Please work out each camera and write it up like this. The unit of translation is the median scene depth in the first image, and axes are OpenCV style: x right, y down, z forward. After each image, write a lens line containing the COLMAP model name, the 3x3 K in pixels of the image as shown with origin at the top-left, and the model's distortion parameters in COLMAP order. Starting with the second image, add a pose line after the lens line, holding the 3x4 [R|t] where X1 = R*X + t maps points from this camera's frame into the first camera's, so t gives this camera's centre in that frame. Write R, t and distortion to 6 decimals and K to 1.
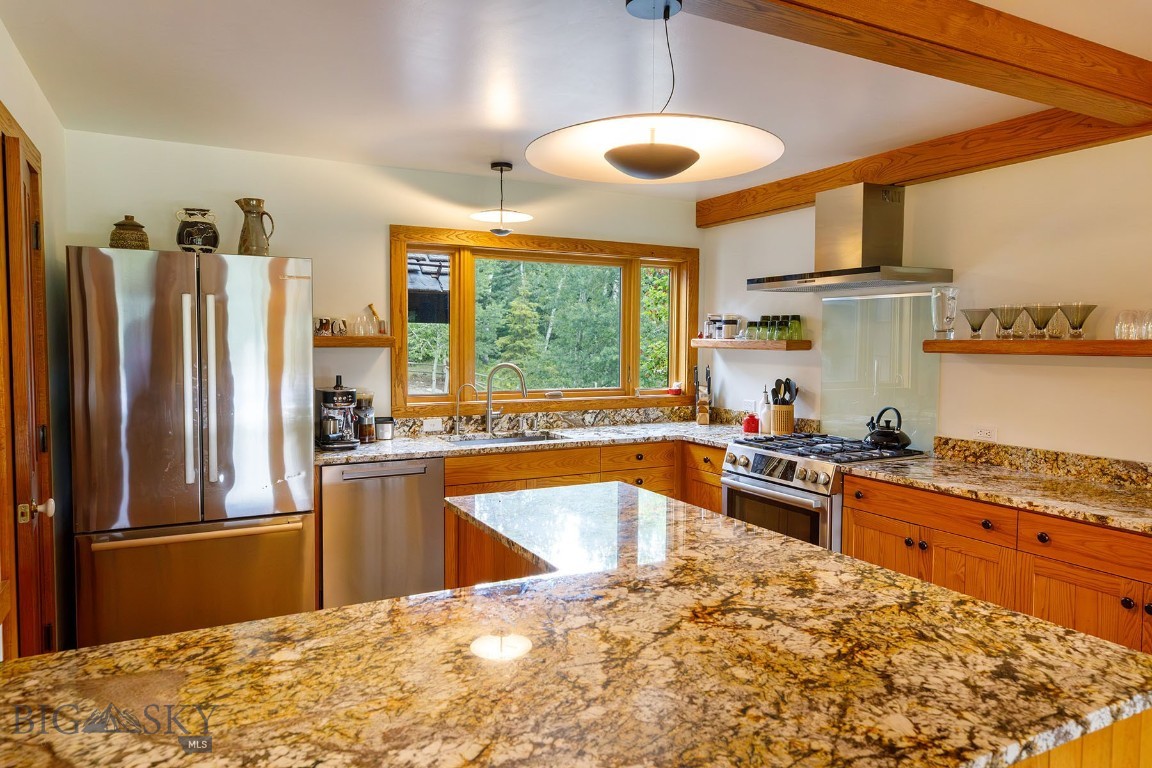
lens RADIAL K [[772.1, 0, 576.0], [0, 772.1, 384.0], [0, 0, 1]] dist [-0.001426, 0.002719]
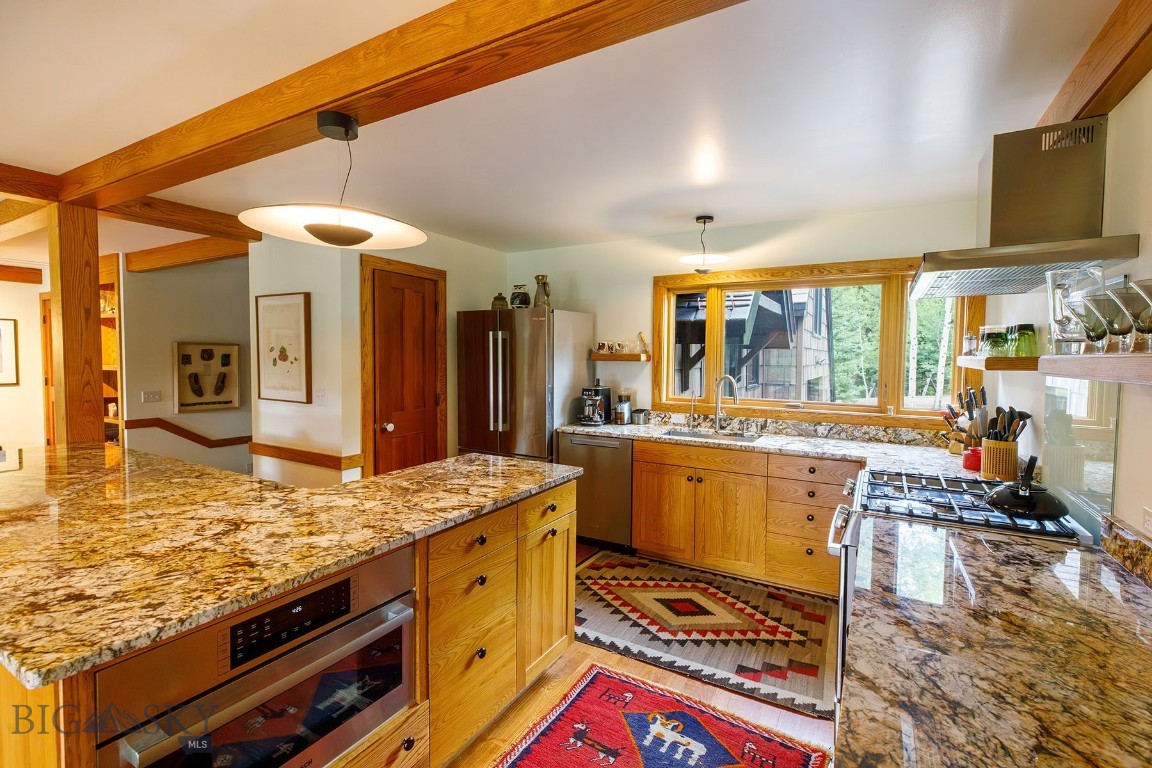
lens RADIAL K [[525.0, 0, 576.0], [0, 525.0, 384.0], [0, 0, 1]] dist [0.009331, -0.000094]
pose [[0.515031, 0.046142, -0.855929, 1.389994], [-0.053940, 0.998316, 0.021361, -0.049757], [0.855473, 0.035167, 0.516652, 0.980827]]
